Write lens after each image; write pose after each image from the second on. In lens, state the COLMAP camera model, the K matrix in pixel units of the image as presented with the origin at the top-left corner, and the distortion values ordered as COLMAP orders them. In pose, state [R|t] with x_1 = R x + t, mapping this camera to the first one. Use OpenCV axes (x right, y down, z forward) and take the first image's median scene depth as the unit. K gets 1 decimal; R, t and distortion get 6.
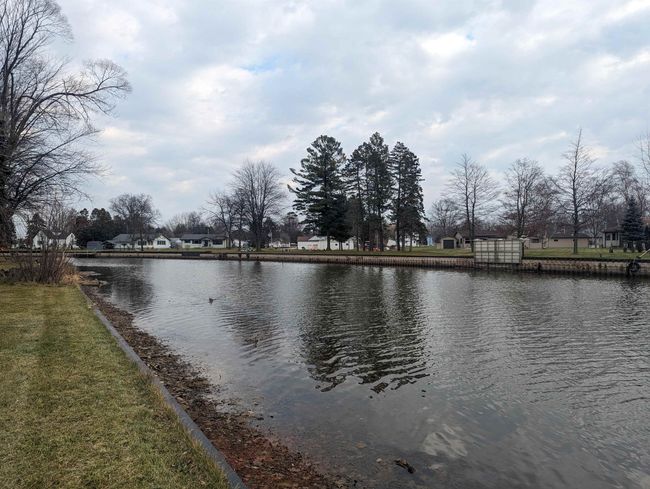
lens RADIAL K [[460.8, 0, 324.9], [0, 460.8, 244.3], [0, 0, 1]] dist [0.091503, 0.001229]
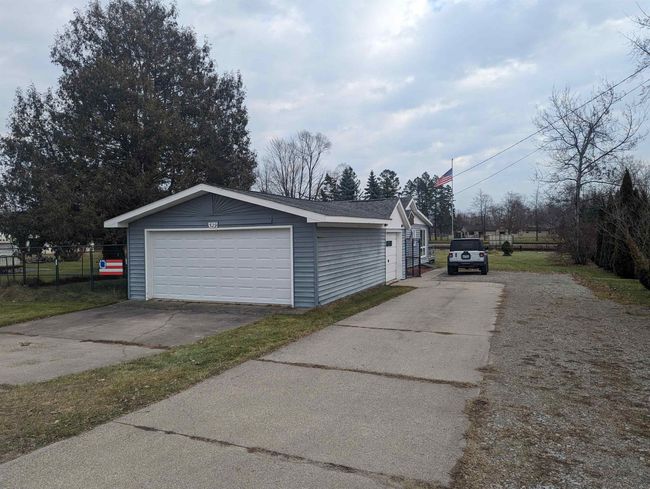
lens RADIAL K [[460.8, 0, 320.5], [0, 460.8, 242.5], [0, 0, 1]] dist [0.091503, 0.001229]
pose [[0.998924, -0.013343, 0.044423, -0.360136], [0.012282, 0.999635, 0.024067, -0.023673], [-0.044728, -0.023496, 0.998723, -0.717344]]
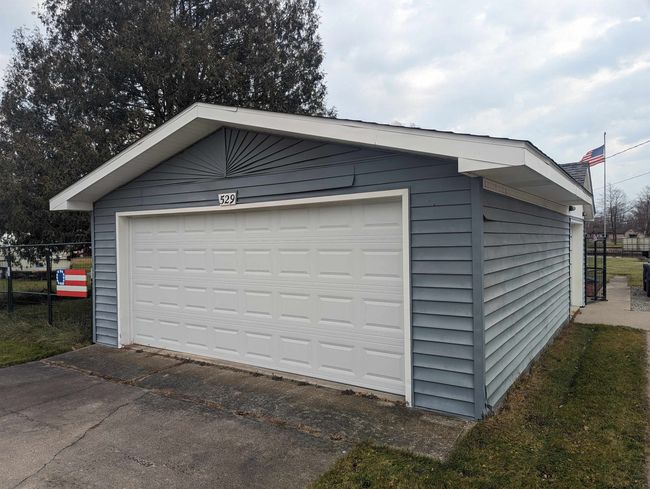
lens RADIAL K [[460.8, 0, 319.7], [0, 460.8, 245.3], [0, 0, 1]] dist [0.091503, 0.001229]
pose [[0.989464, -0.009791, -0.144445, -0.365483], [0.012682, 0.999737, 0.019105, -0.019829], [0.144220, -0.020735, 0.989328, -0.618315]]
